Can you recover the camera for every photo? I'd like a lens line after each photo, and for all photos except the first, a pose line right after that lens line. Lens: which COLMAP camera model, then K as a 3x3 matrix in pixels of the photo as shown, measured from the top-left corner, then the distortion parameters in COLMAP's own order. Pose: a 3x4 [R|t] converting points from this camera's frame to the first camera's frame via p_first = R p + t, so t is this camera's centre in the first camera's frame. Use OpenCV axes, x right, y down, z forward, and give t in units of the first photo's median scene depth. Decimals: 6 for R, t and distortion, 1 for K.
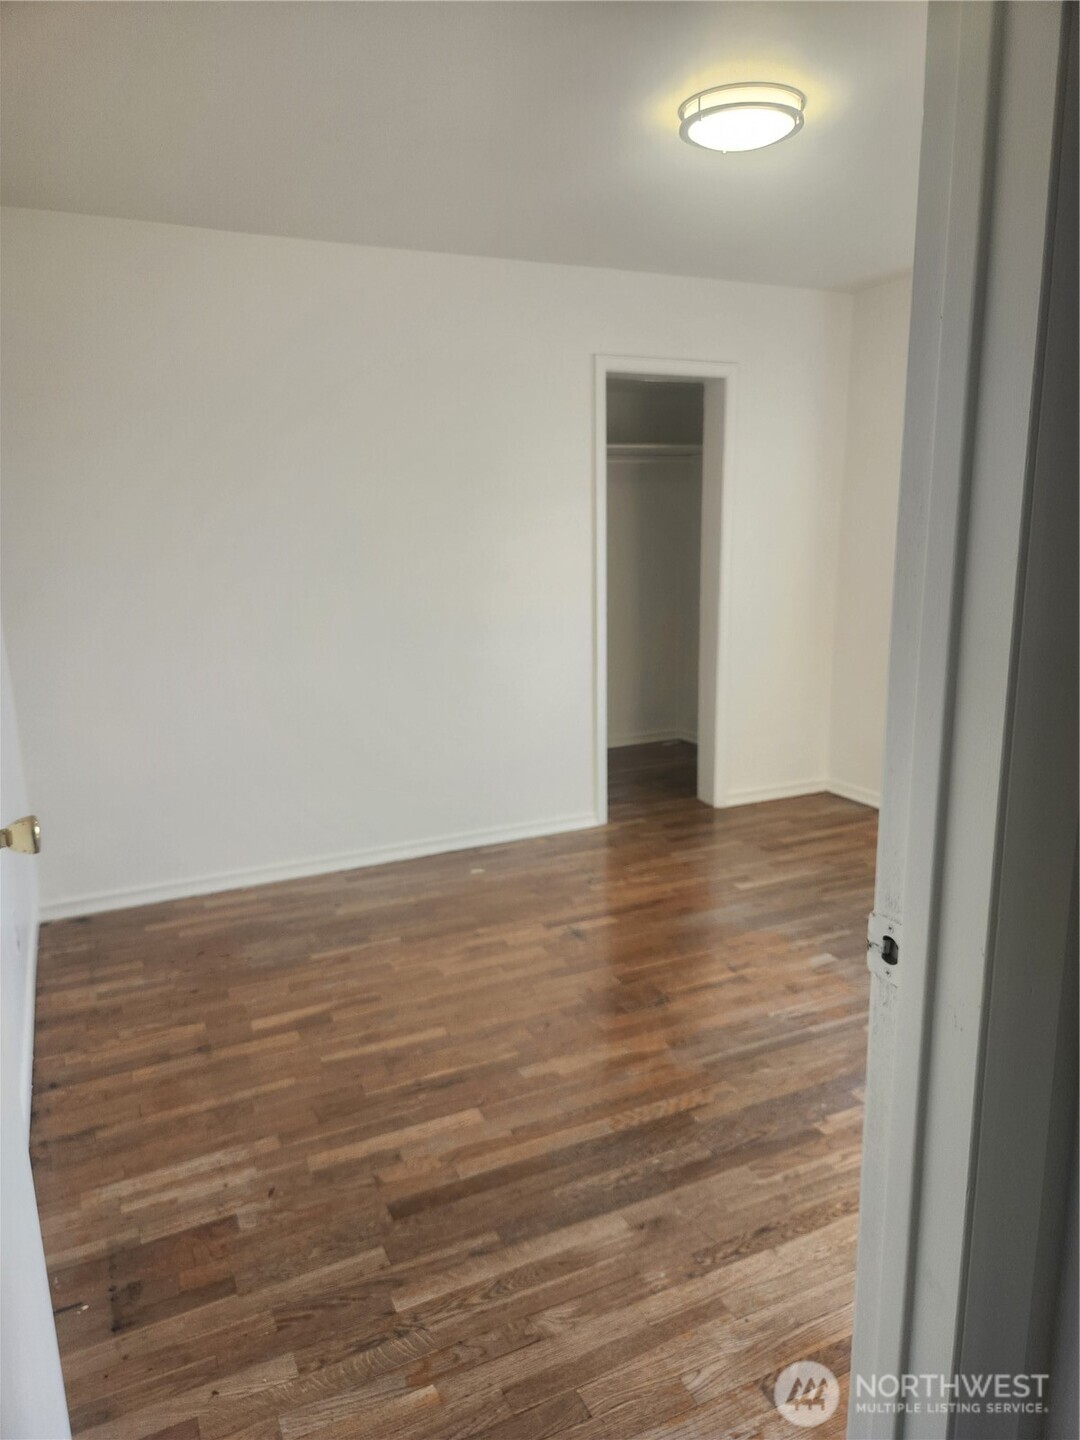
lens RADIAL K [[964.2, 0, 538.3], [0, 964.2, 721.1], [0, 0, 1]] dist [-0.001592, -0.001083]
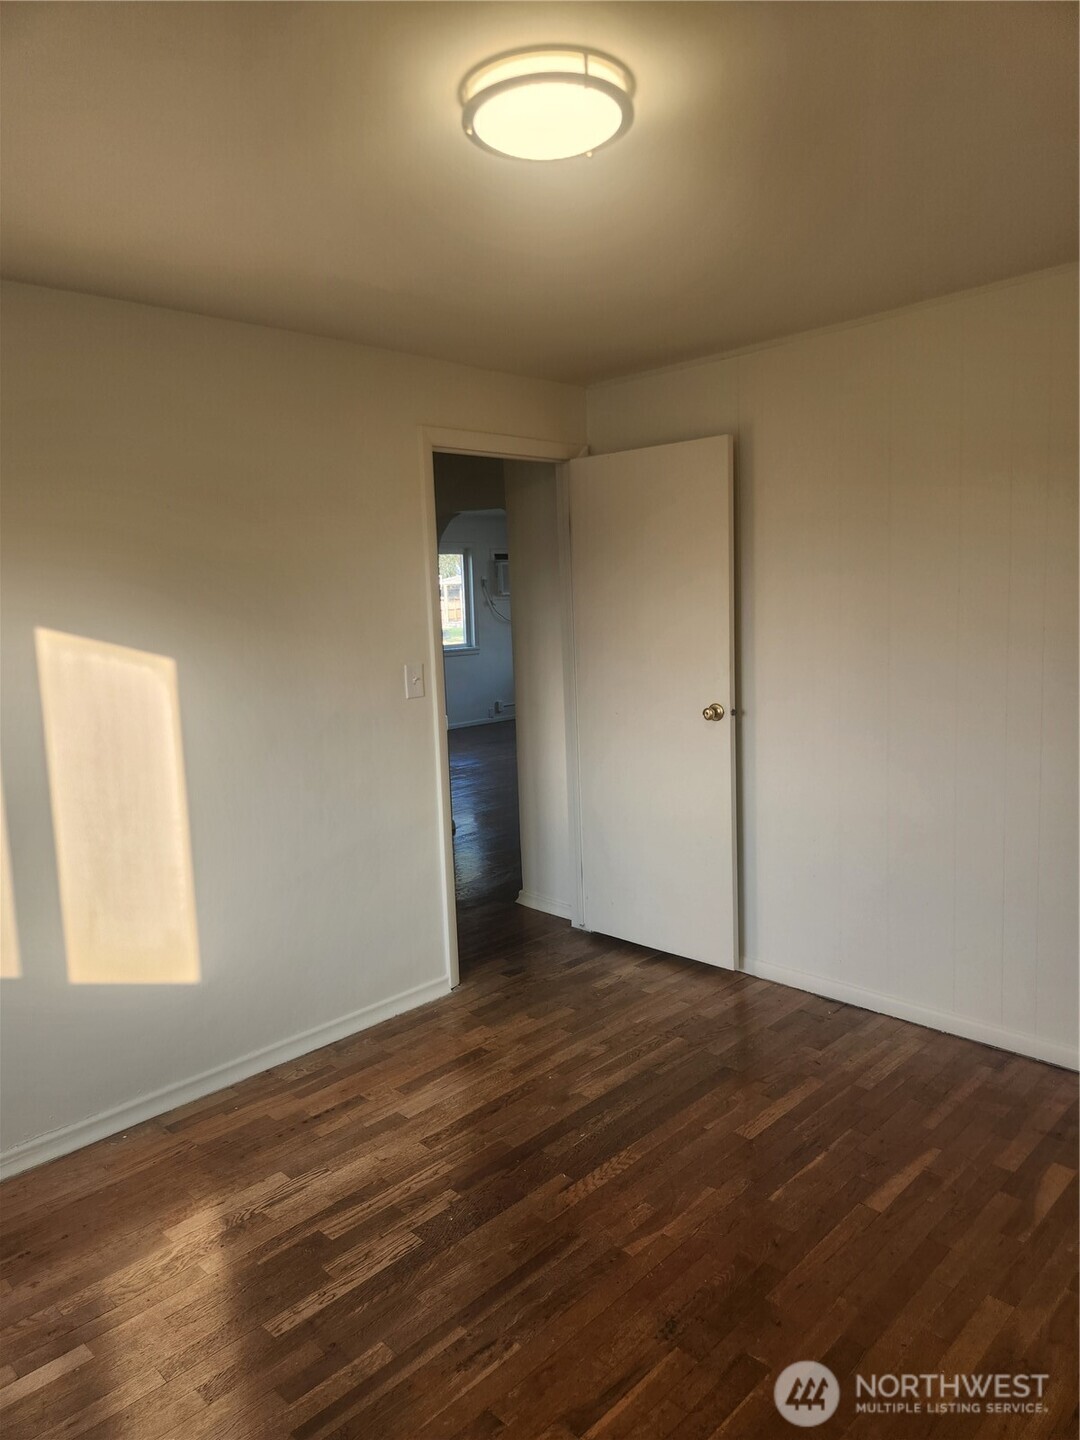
lens RADIAL K [[964.2, 0, 539.5], [0, 964.2, 719.1], [0, 0, 1]] dist [-0.001592, -0.001083]
pose [[-0.939265, 0.097432, -0.329072, 0.522856], [-0.017448, 0.944058, 0.329317, -0.456523], [0.342749, 0.315058, -0.885021, 1.877721]]
